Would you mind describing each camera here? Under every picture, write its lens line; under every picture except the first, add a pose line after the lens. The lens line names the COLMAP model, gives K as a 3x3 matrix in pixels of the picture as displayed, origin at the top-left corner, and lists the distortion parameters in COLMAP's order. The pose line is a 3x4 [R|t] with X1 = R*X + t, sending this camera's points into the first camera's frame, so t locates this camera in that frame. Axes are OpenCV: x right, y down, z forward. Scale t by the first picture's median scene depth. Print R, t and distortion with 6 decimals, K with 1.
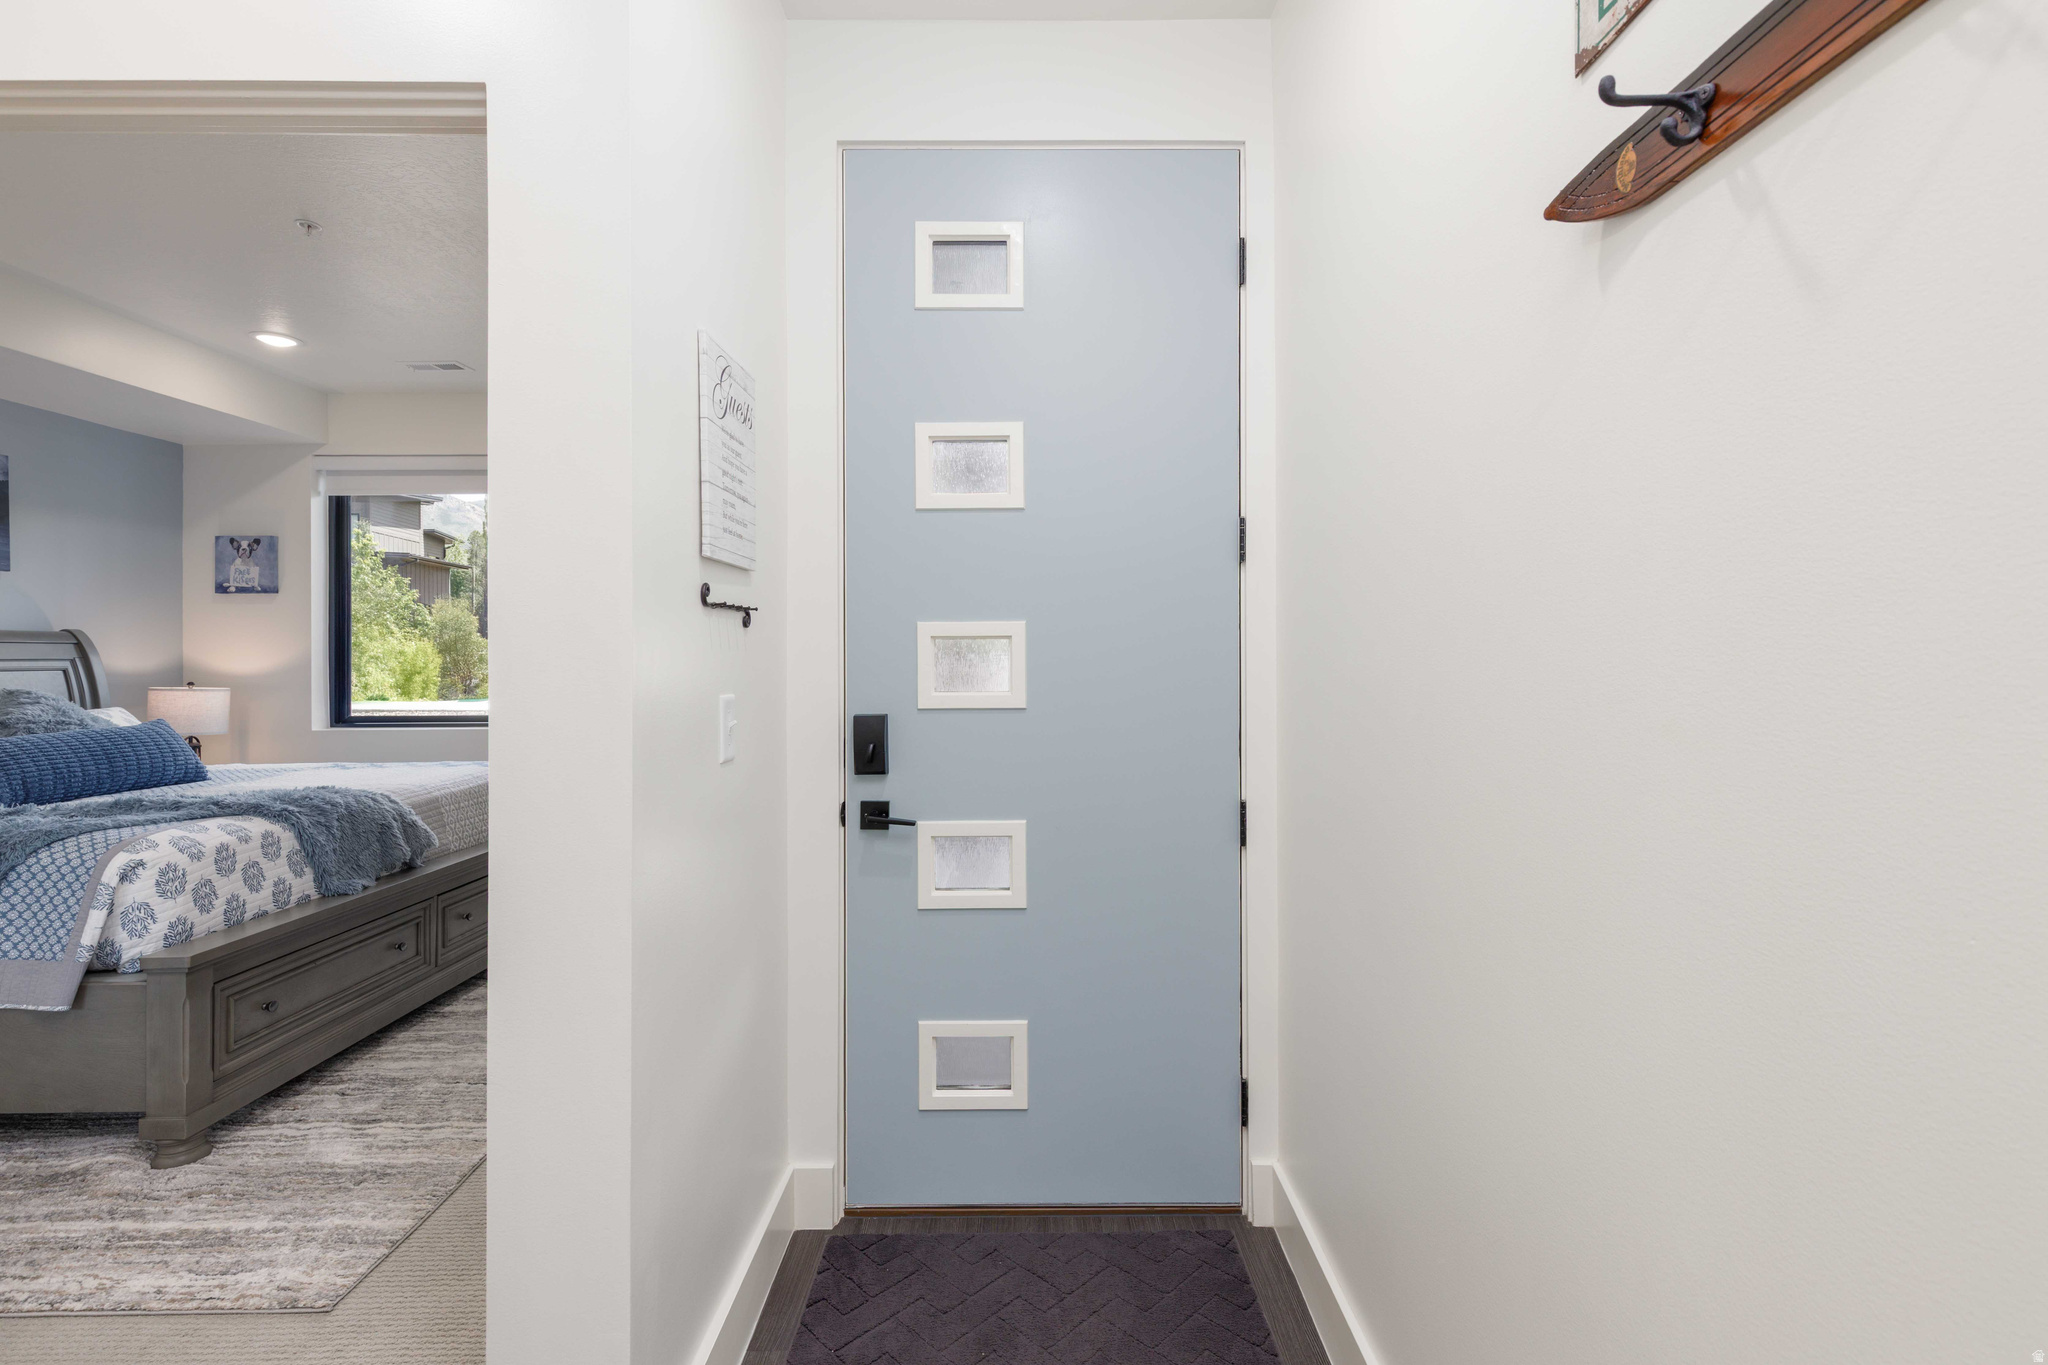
lens RADIAL K [[932.0, 0, 1033.4], [0, 932.0, 657.1], [0, 0, 1]] dist [0.001019, 0.002070]
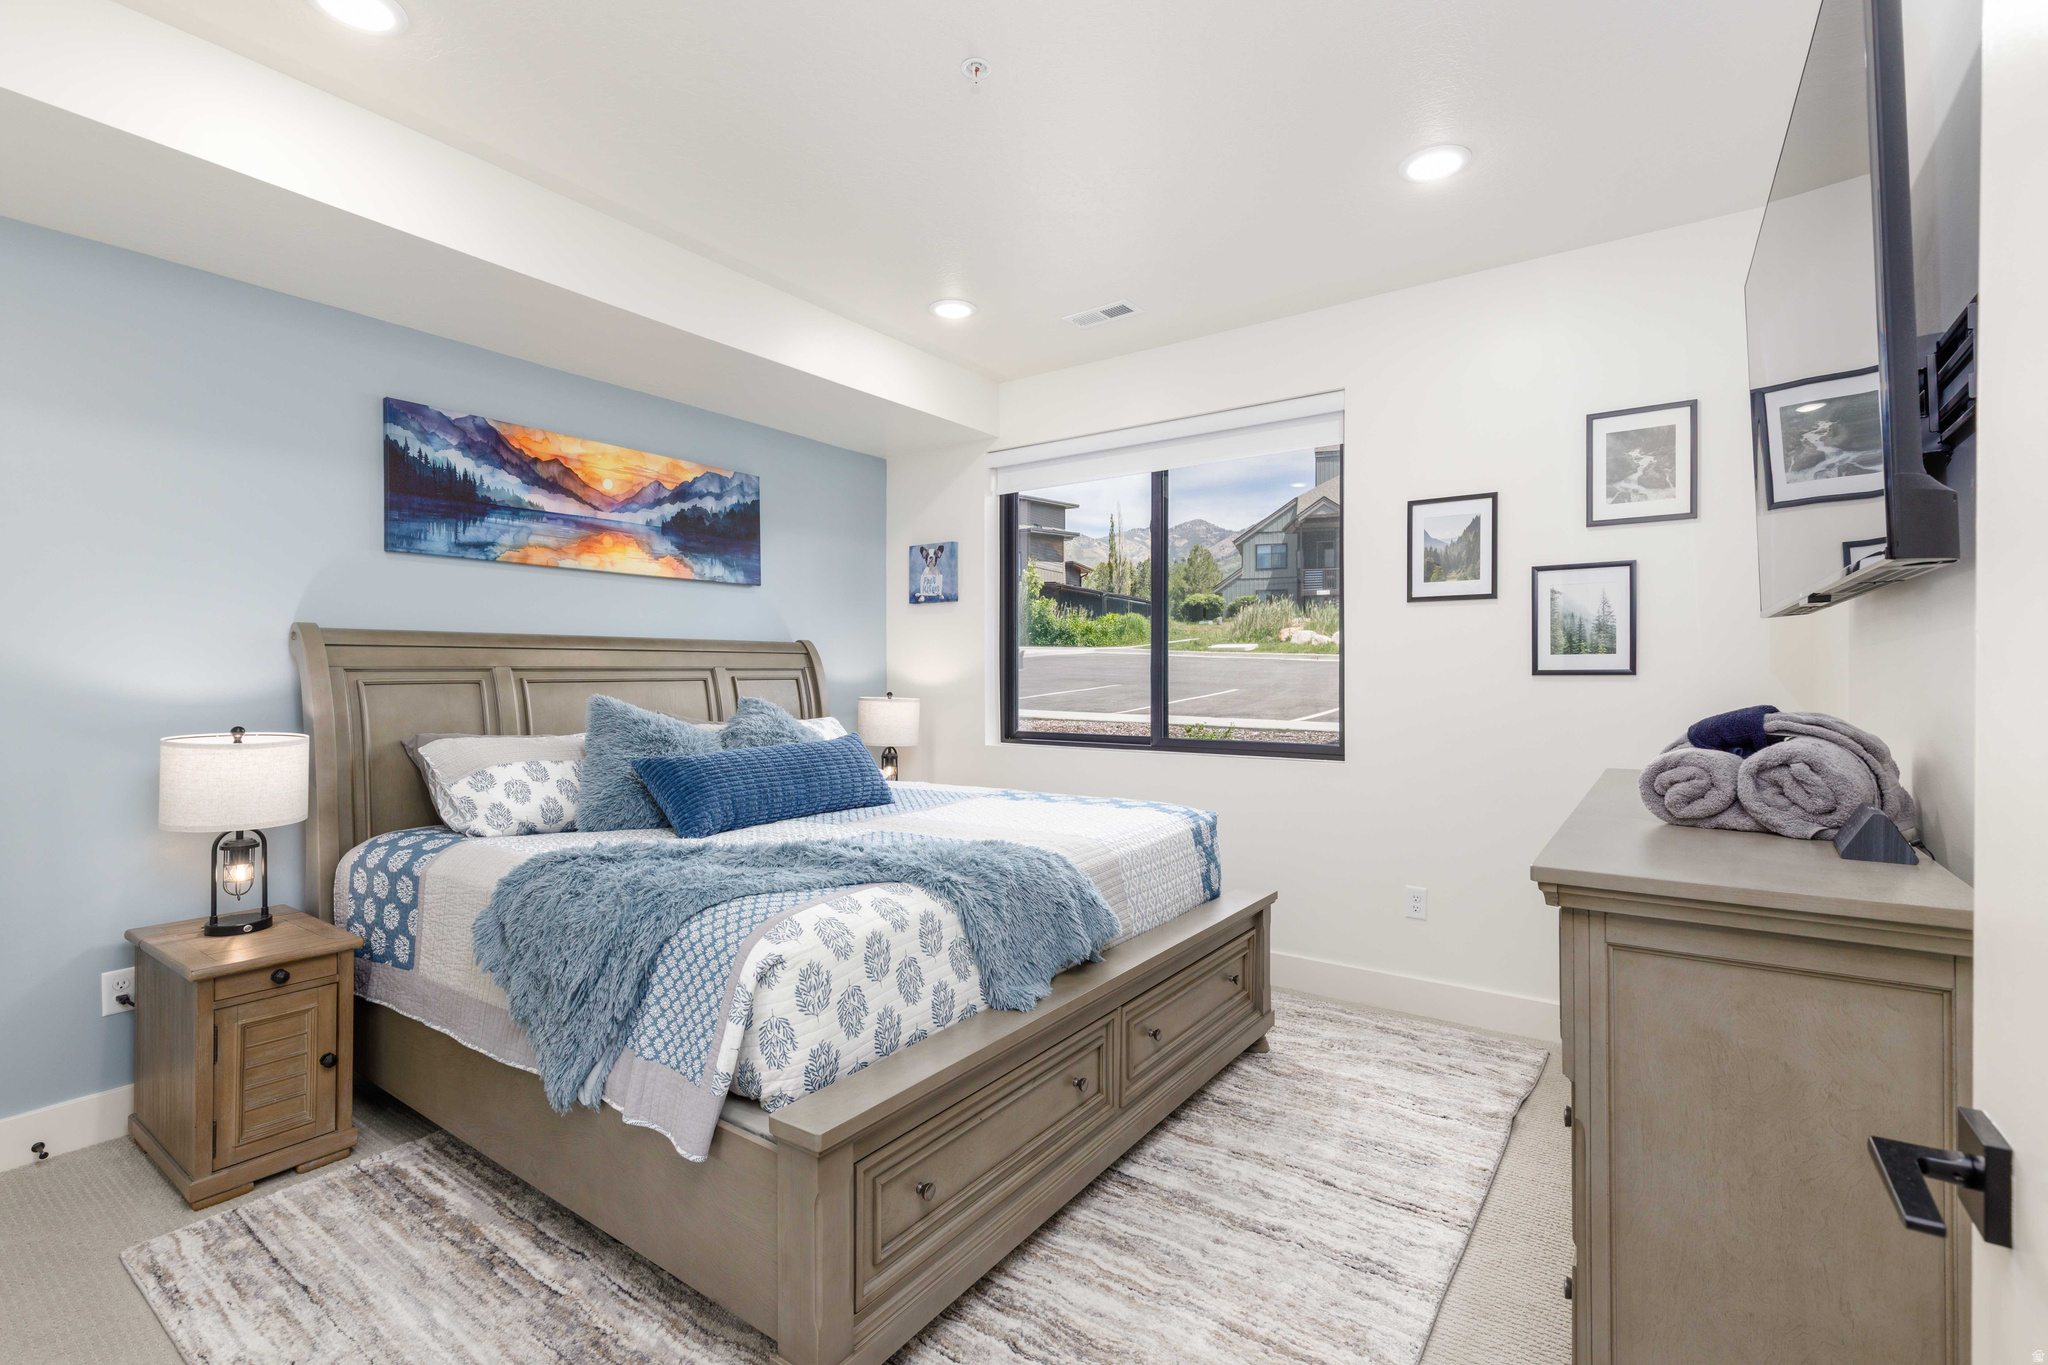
lens RADIAL K [[932.0, 0, 1020.2], [0, 932.0, 674.5], [0, 0, 1]] dist [0.001019, 0.002070]
pose [[0.810110, 0.003213, -0.586270, -0.339583], [-0.001078, 0.999991, 0.003990, 0.005710], [0.586277, -0.002600, 0.810106, 0.454727]]
